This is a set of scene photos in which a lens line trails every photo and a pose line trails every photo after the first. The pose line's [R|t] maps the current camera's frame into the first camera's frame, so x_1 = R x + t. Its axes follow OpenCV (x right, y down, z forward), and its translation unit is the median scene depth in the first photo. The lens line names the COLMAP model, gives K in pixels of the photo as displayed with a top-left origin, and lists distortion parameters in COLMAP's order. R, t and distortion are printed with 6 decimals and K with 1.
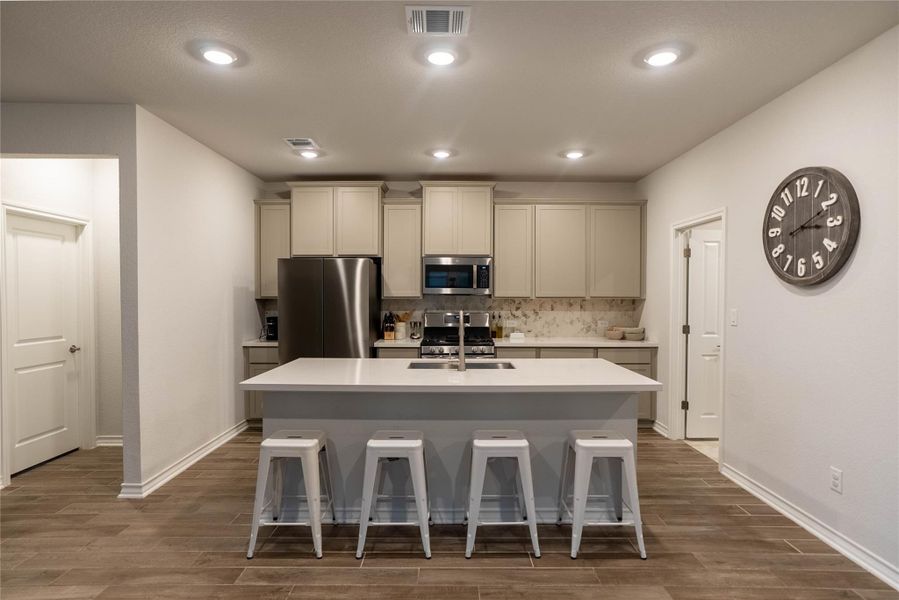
lens RADIAL K [[489.3, 0, 457.0], [0, 489.3, 300.0], [0, 0, 1]] dist [-0.005633, 0.004240]
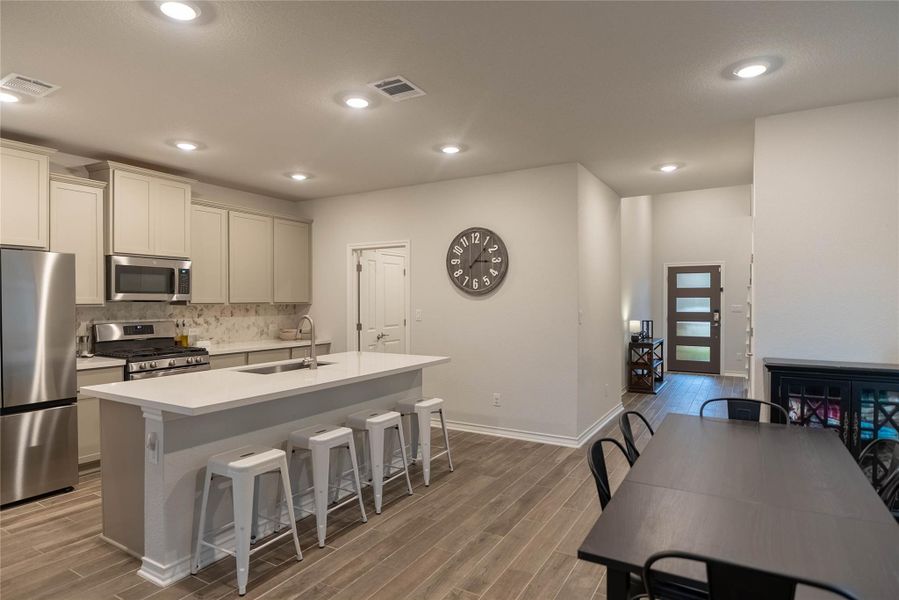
lens RADIAL K [[489.3, 0, 458.6], [0, 489.3, 301.1], [0, 0, 1]] dist [-0.005633, 0.004240]
pose [[0.511683, -0.005728, 0.859155, -0.517278], [0.013517, 0.999908, -0.001383, -0.002658], [-0.859068, 0.012321, 0.511713, 0.101724]]
